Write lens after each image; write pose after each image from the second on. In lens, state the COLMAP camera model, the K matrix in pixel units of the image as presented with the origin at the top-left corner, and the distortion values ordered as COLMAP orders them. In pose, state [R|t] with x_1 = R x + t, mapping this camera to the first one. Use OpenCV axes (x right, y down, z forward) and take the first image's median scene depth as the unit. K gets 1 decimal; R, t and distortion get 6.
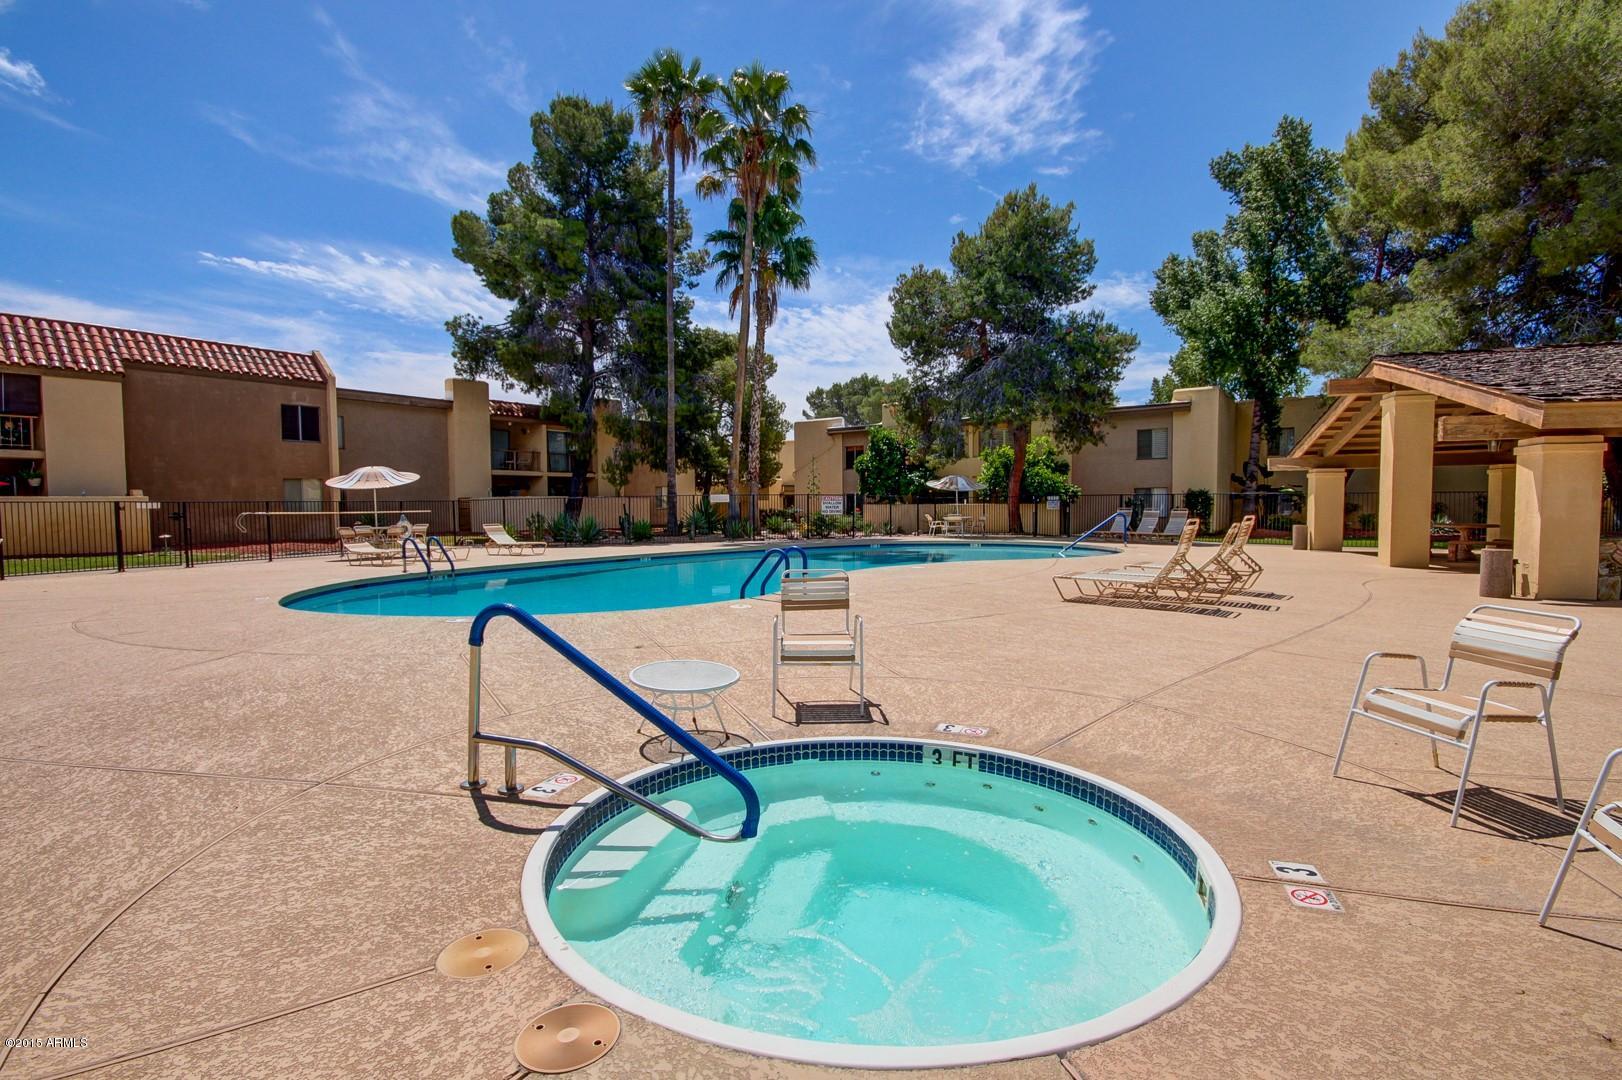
lens RADIAL K [[766.9, 0, 801.9], [0, 766.9, 541.2], [0, 0, 1]] dist [-0.001958, -0.000495]
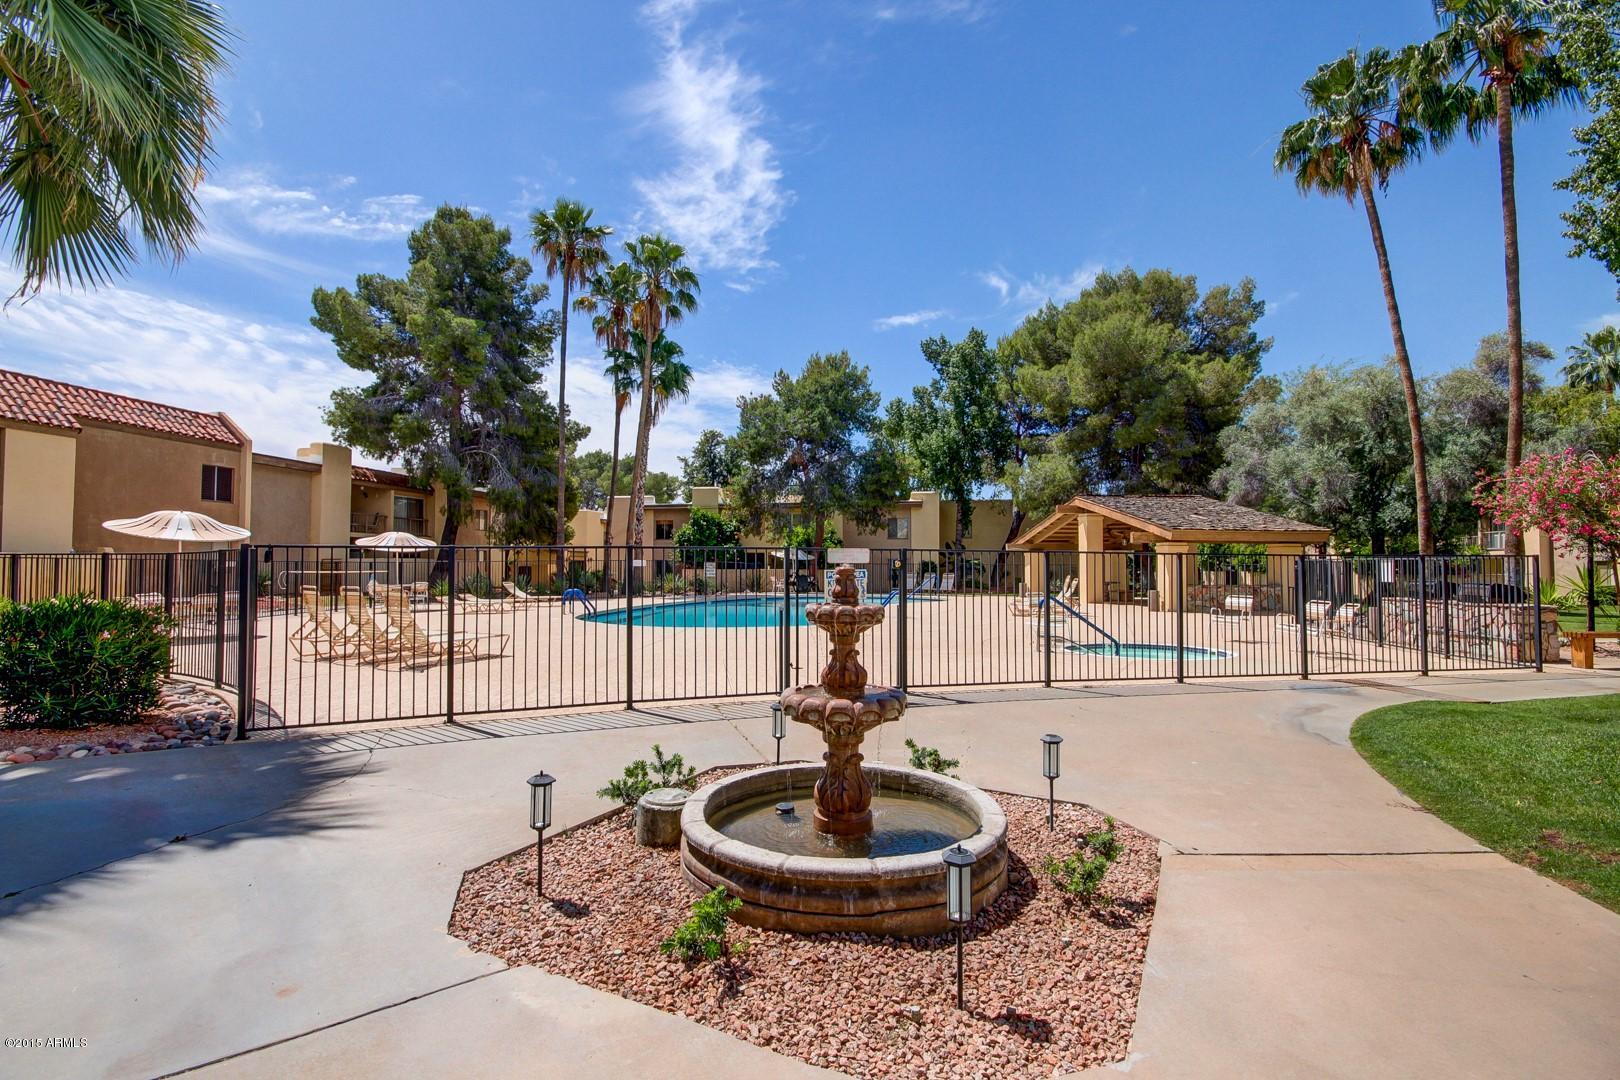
lens RADIAL K [[742.6, 0, 821.7], [0, 742.6, 540.5], [0, 0, 1]] dist [0.046997, -0.000085]
pose [[0.890072, 0.023509, 0.455214, -0.325976], [0.016800, 0.996299, -0.084300, 0.011644], [-0.455511, 0.082681, 0.886382, -0.180858]]
